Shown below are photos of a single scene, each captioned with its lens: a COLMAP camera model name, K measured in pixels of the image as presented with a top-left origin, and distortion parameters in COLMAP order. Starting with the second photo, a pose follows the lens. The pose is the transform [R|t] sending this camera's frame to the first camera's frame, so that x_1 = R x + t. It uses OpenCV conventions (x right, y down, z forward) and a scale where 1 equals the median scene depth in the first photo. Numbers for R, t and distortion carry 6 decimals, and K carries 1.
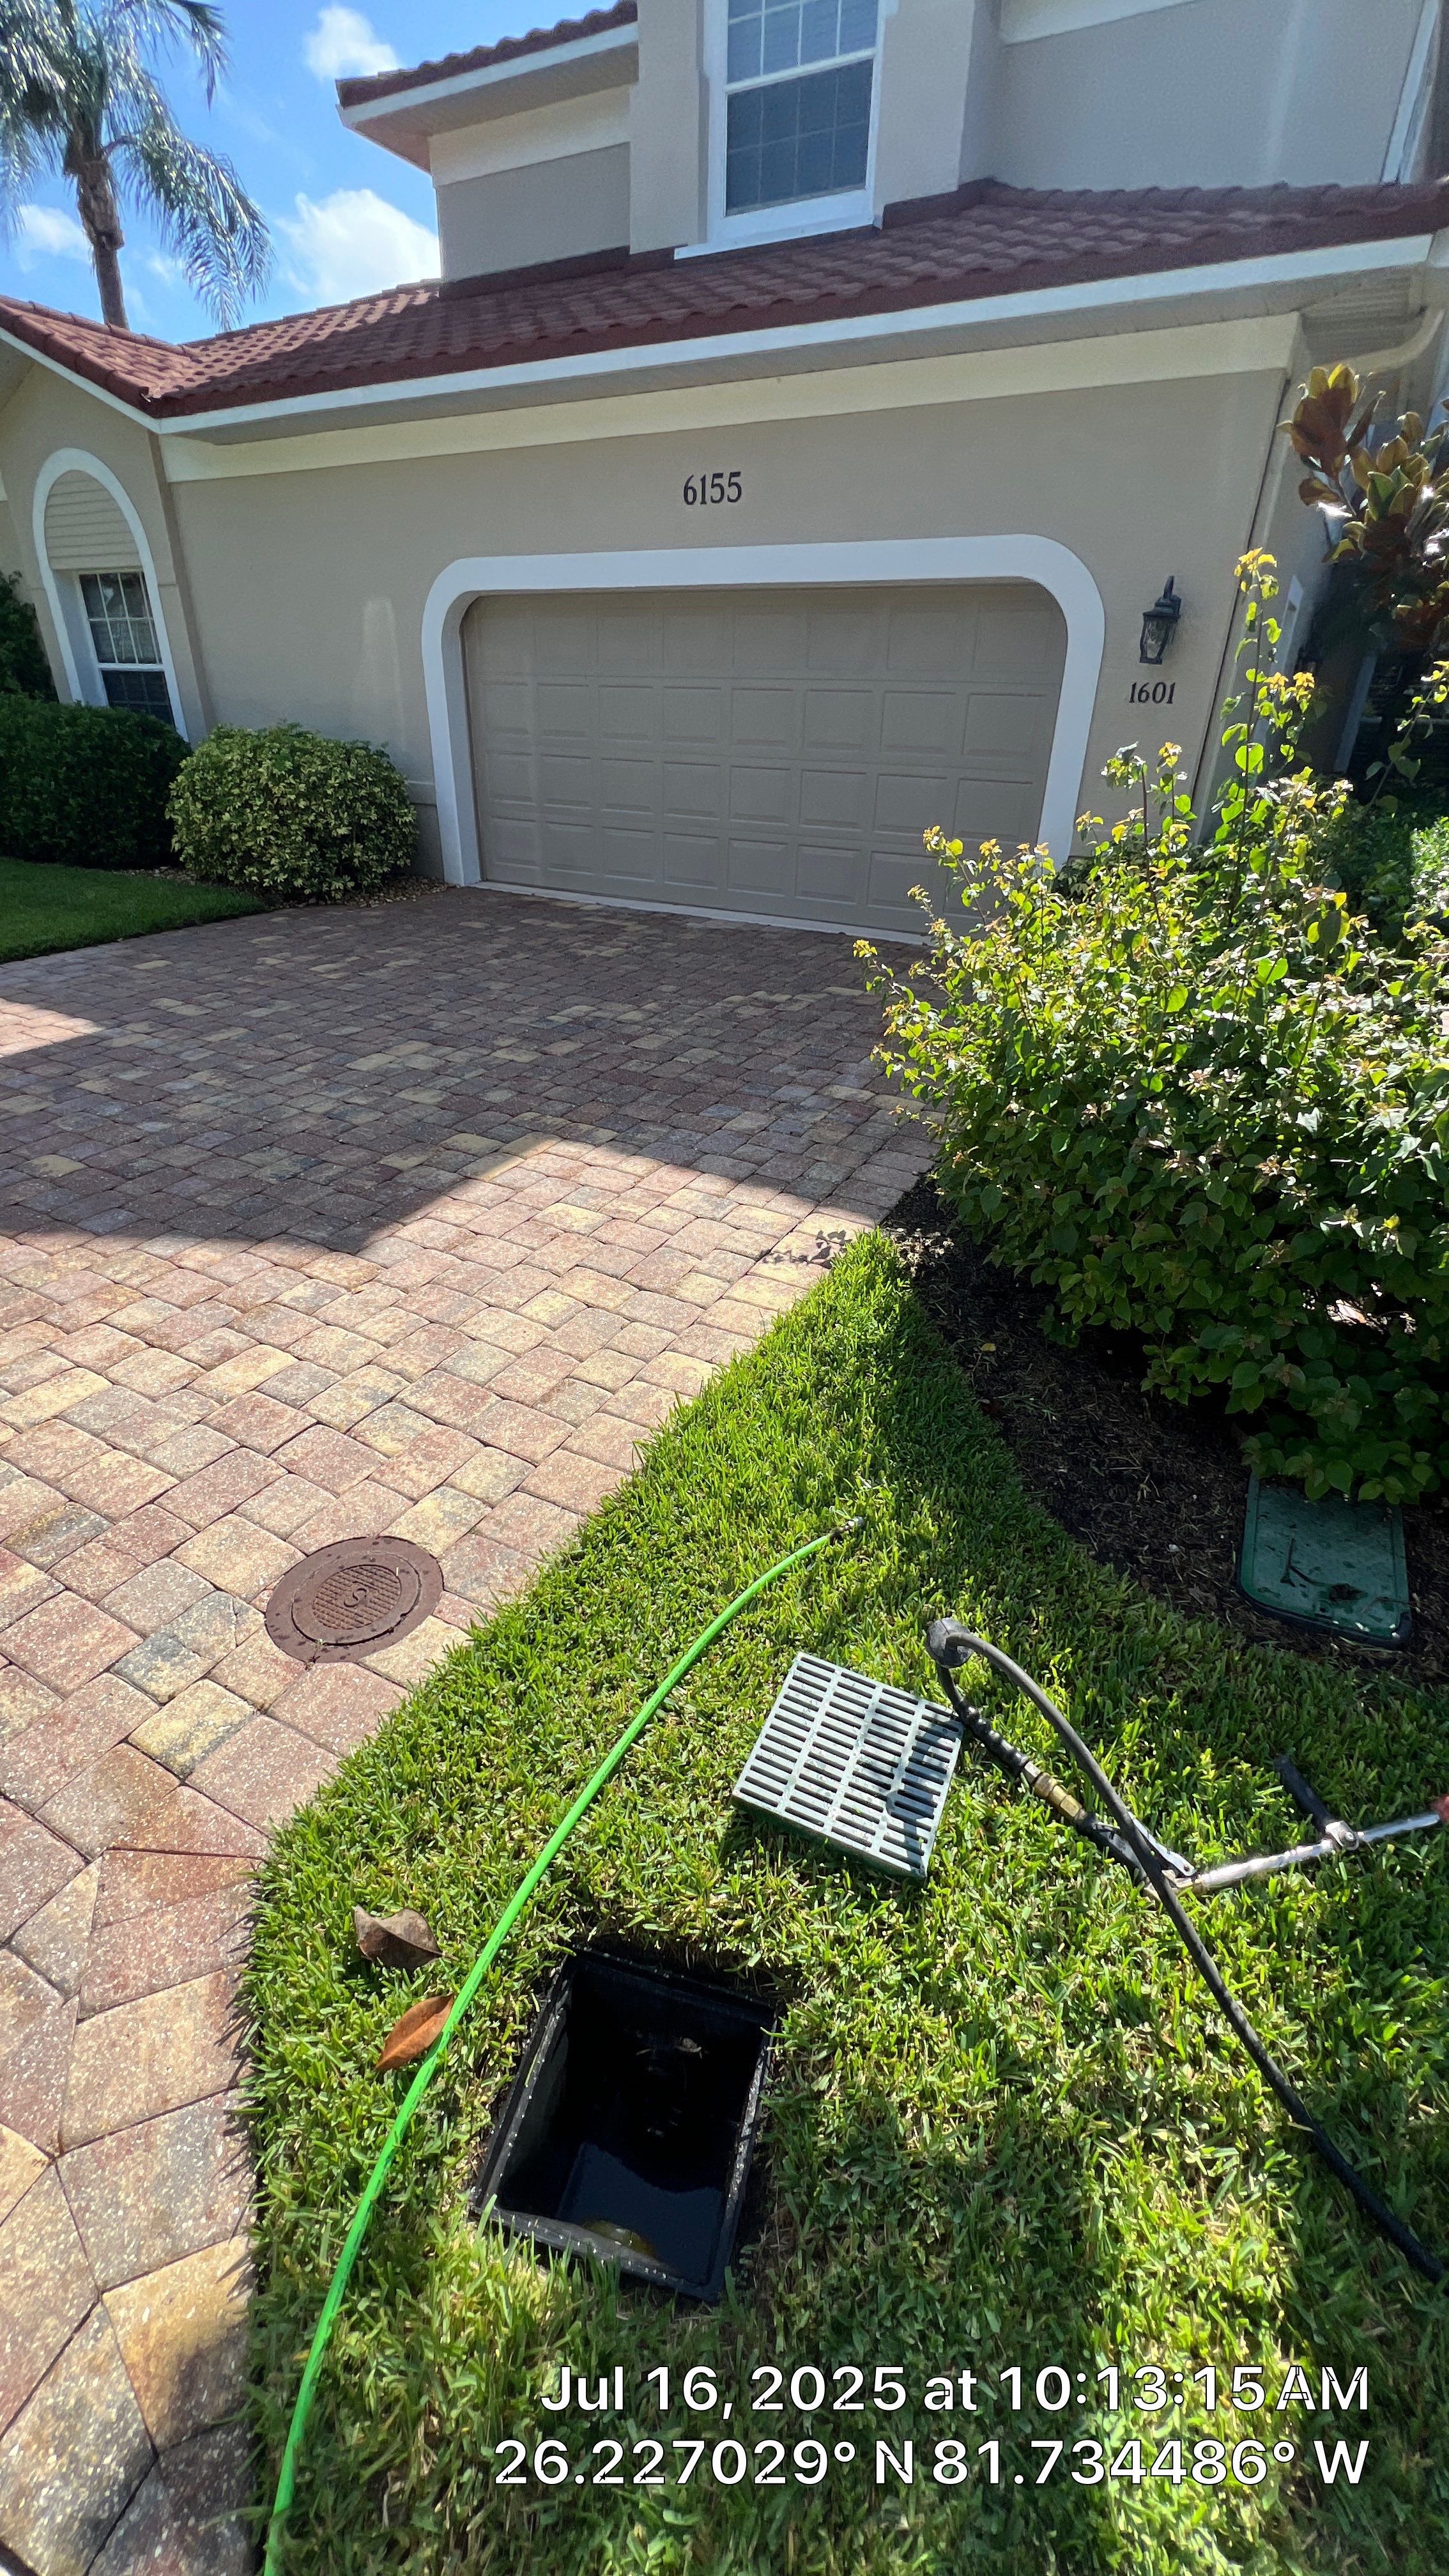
lens RADIAL K [[1009.0, 0, 722.0], [0, 1009.0, 1263.2], [0, 0, 1]] dist [0.003602, 0.000929]
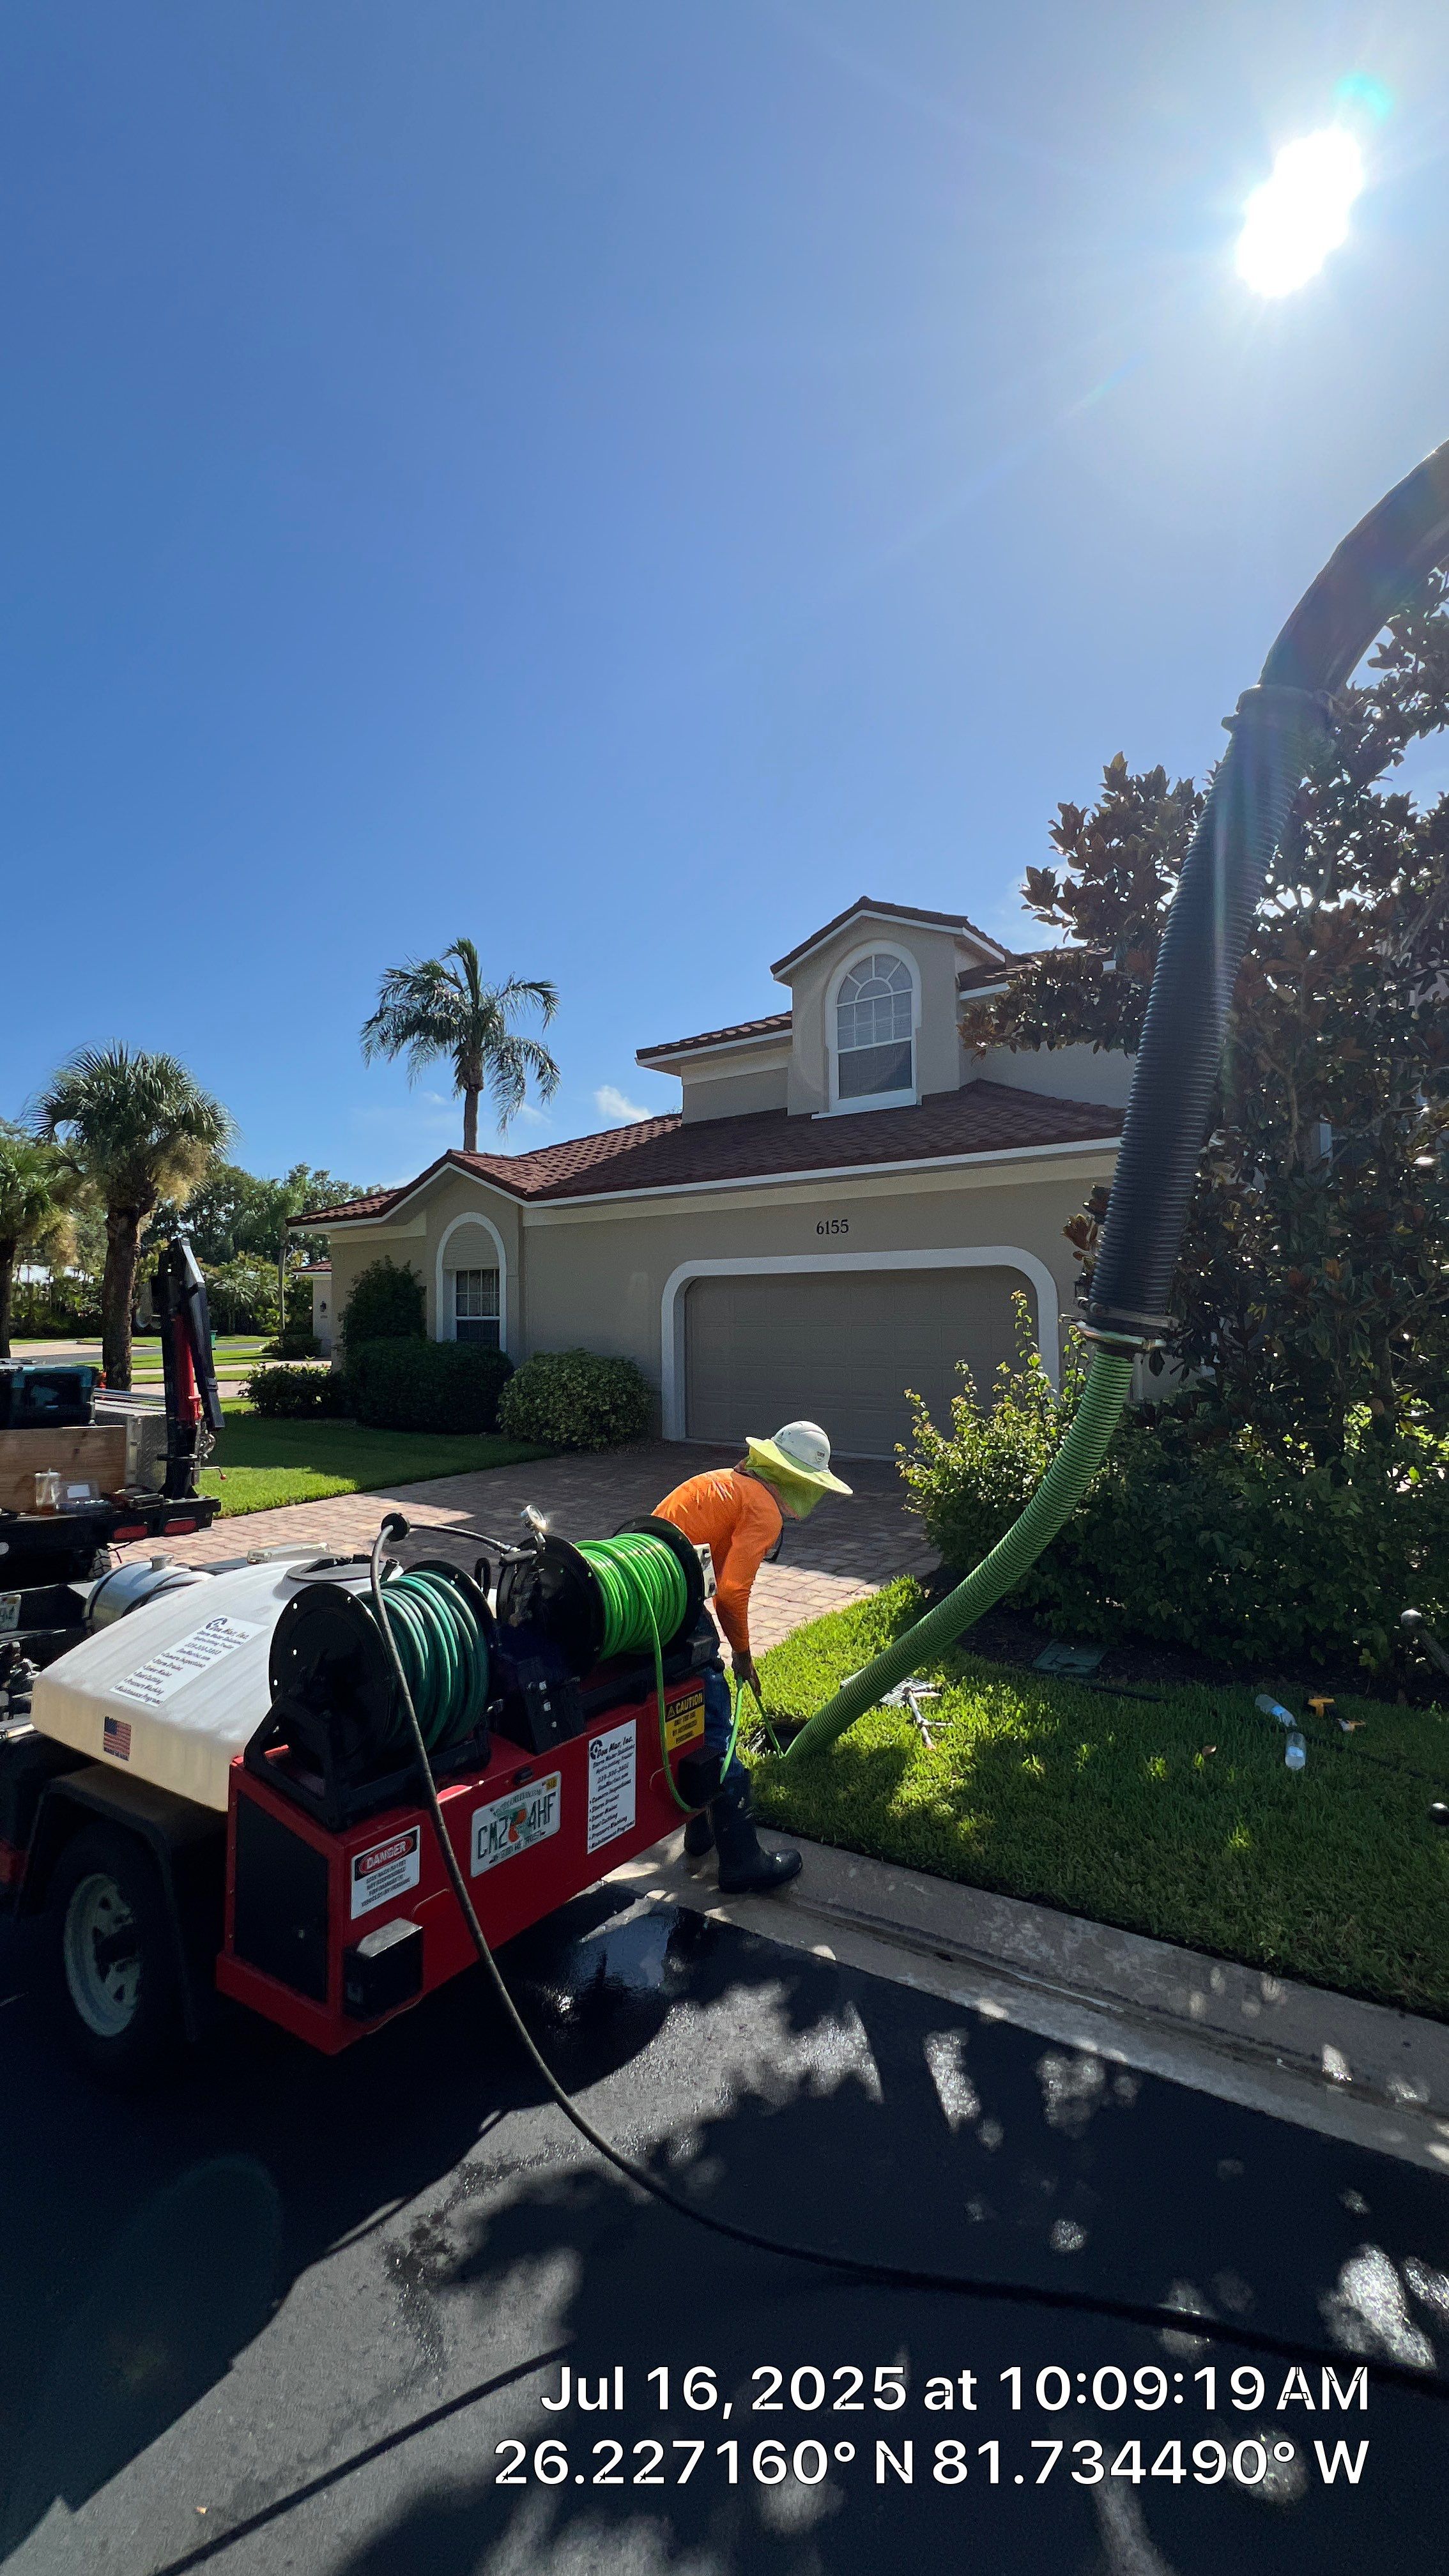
lens RADIAL K [[1009.0, 0, 716.4], [0, 1009.0, 1276.1], [0, 0, 1]] dist [0.003602, 0.000929]
pose [[0.988130, -0.041346, -0.147955, 0.038784], [-0.040705, 0.858212, -0.511679, 0.196123], [0.148132, 0.511627, 0.846342, -0.415729]]
